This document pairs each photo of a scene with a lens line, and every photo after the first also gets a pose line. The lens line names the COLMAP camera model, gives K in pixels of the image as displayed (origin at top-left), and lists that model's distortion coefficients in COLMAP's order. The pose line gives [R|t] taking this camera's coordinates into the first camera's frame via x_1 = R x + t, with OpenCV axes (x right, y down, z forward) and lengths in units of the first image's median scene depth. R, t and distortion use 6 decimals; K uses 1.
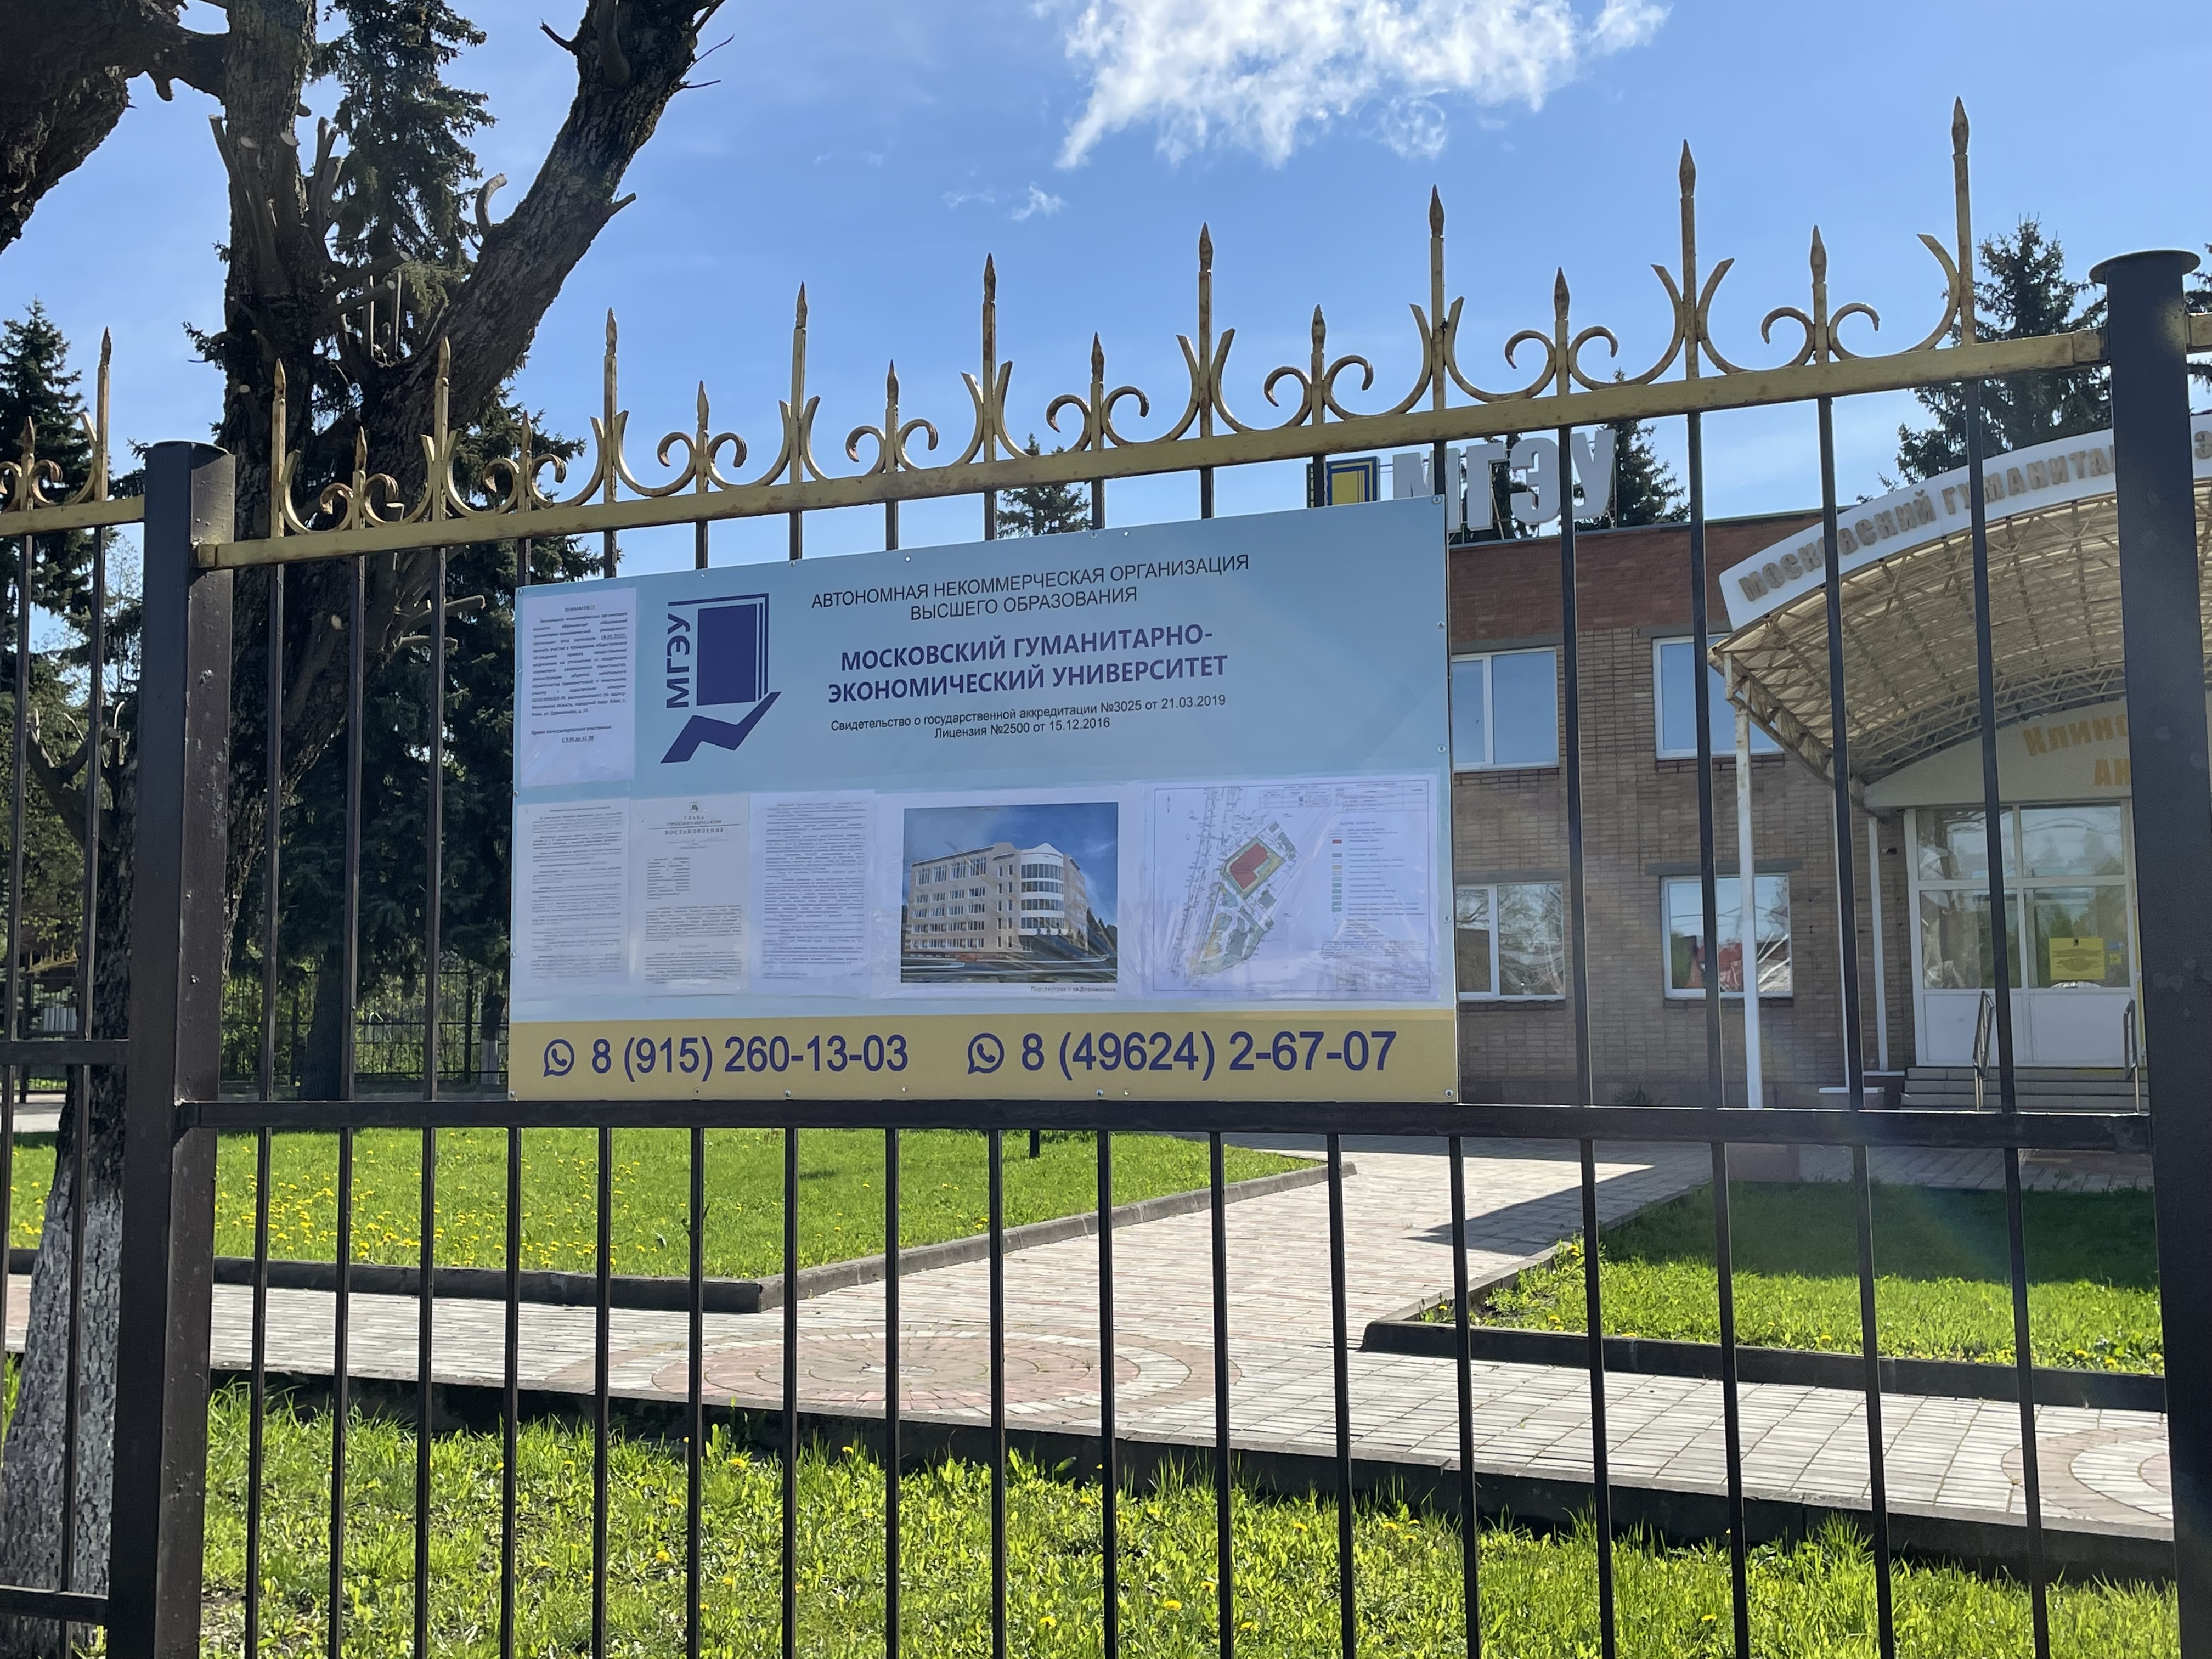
lens RADIAL K [[2292.6, 0, 1106.0], [0, 2292.6, 829.5], [0, 0, 1]] dist [0.090531, -0.149147]
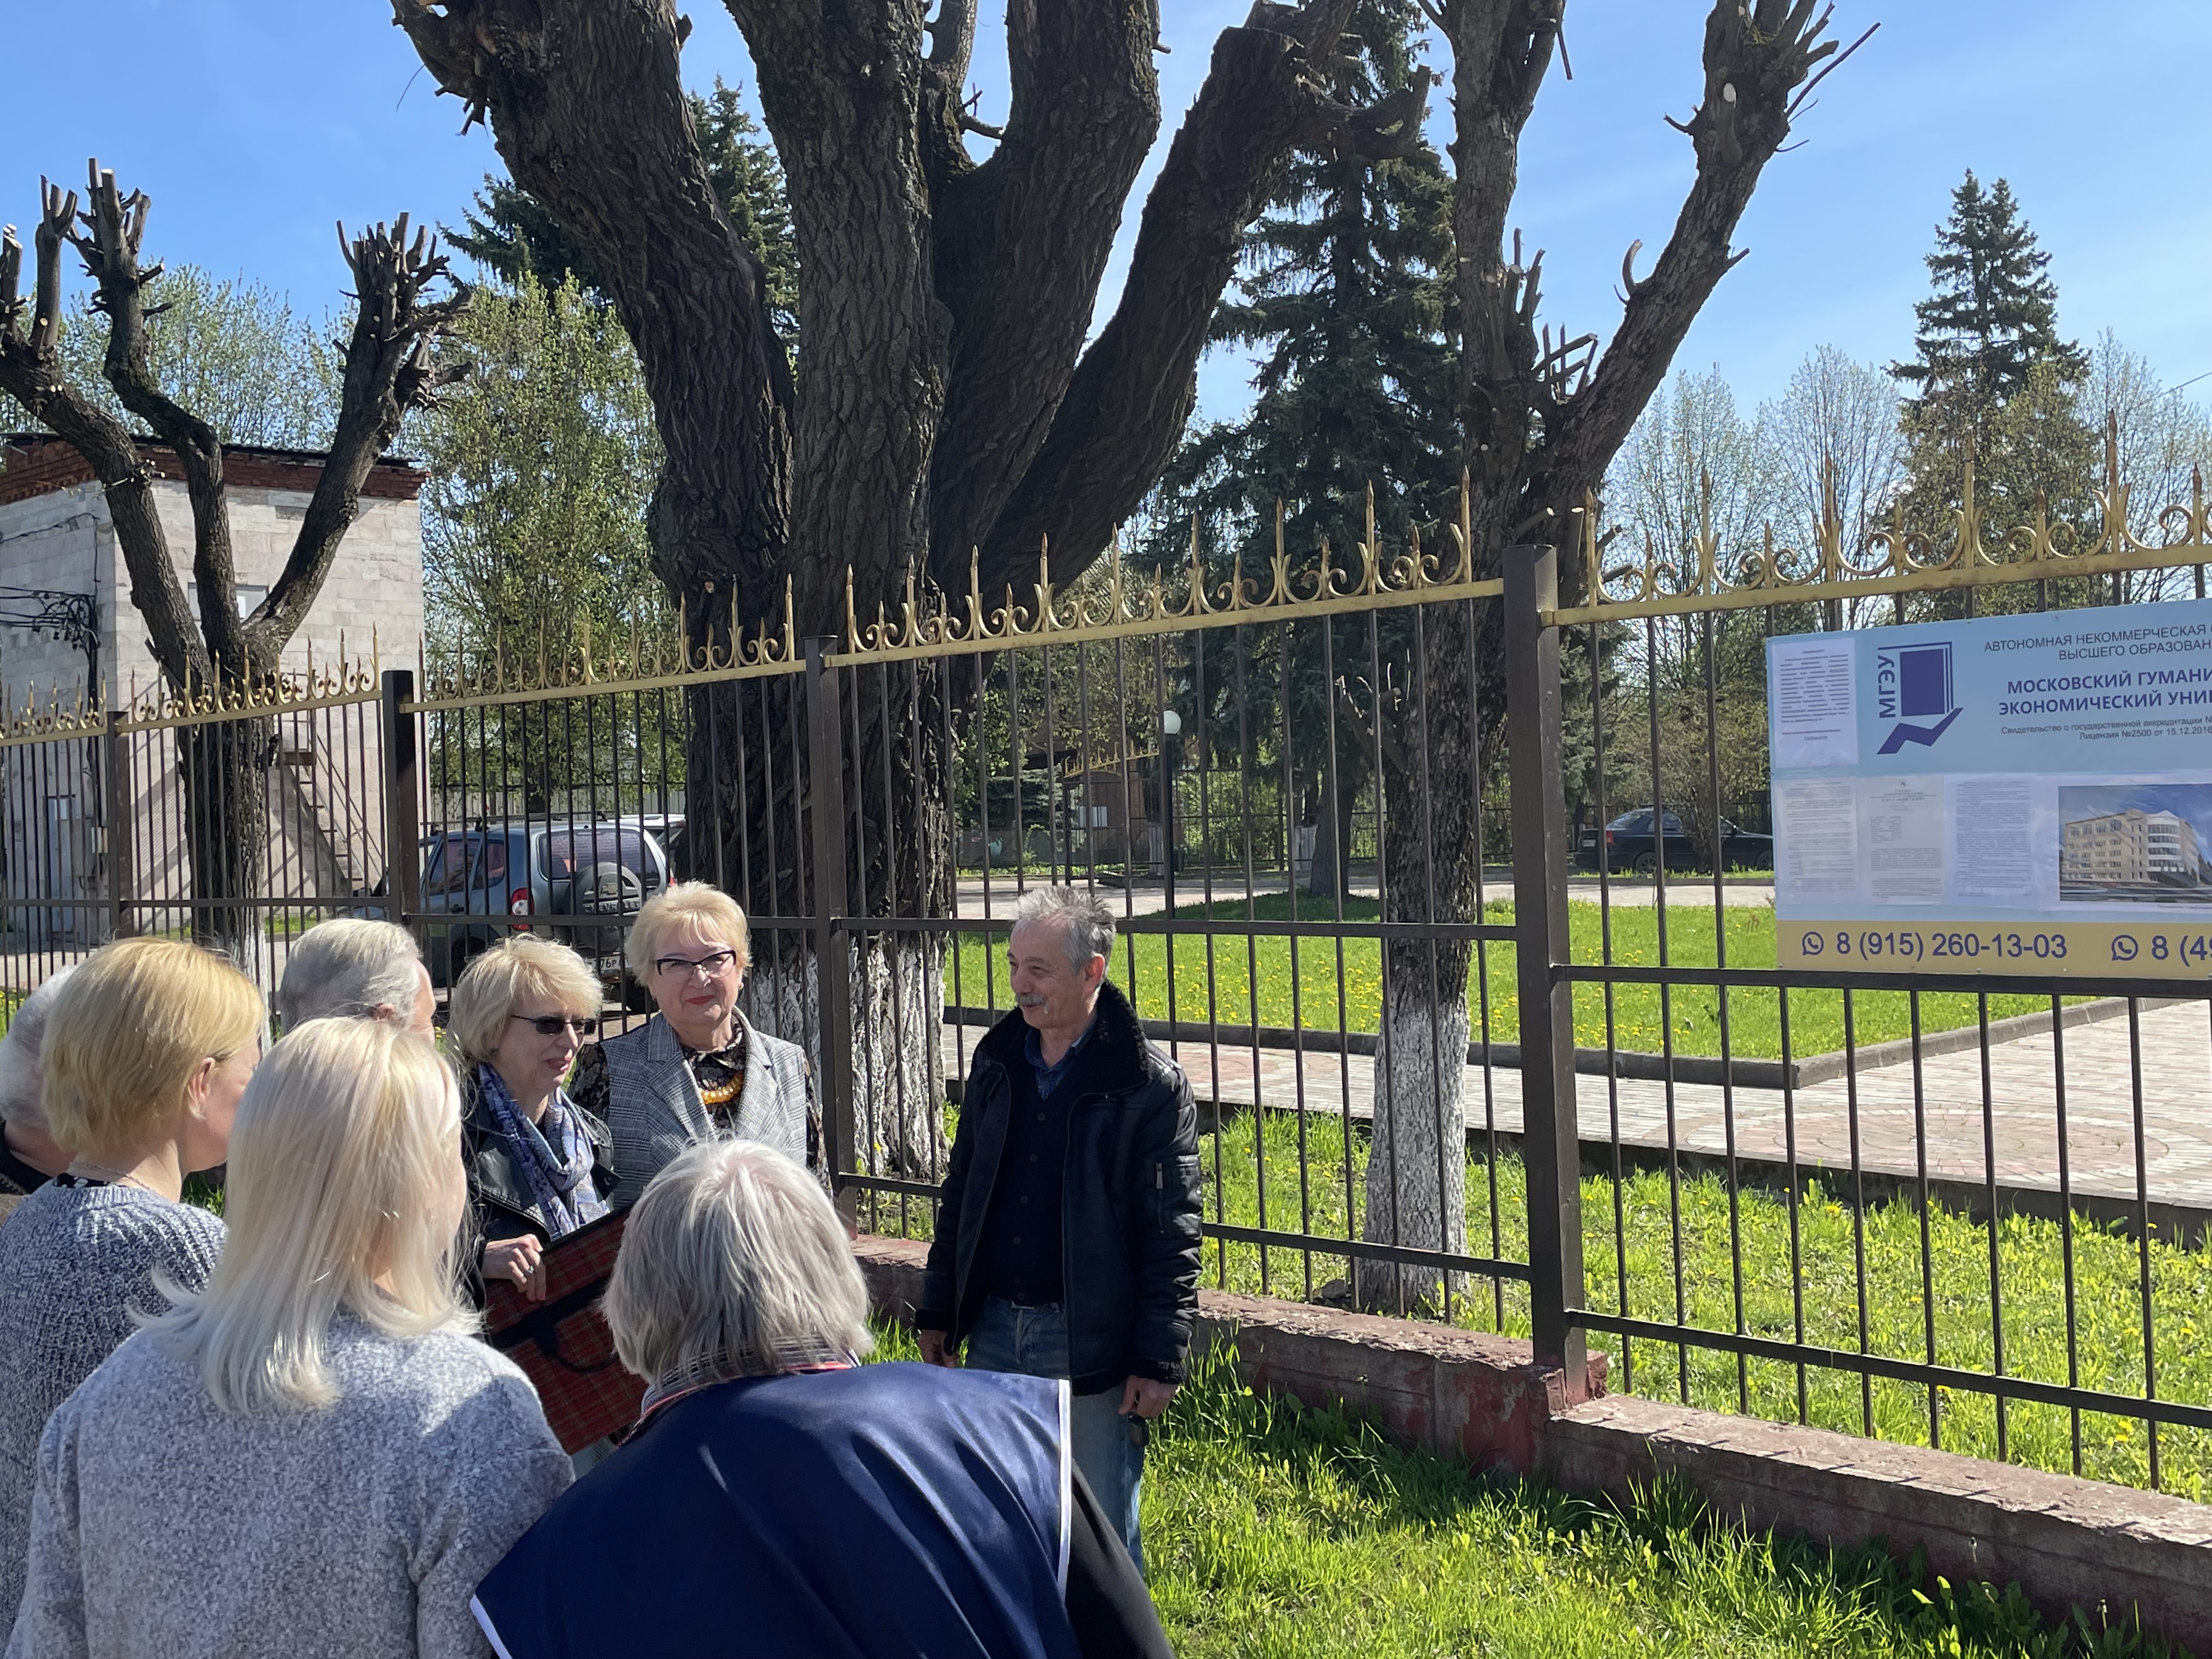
lens RADIAL K [[2313.6, 0, 1102.2], [0, 2313.6, 842.6], [0, 0, 1]] dist [0.046696, -0.034162]
pose [[0.926022, -0.020223, -0.376926, -0.089122], [0.060598, 0.993577, 0.095566, -0.150198], [0.372573, -0.111337, 0.921300, -0.629190]]
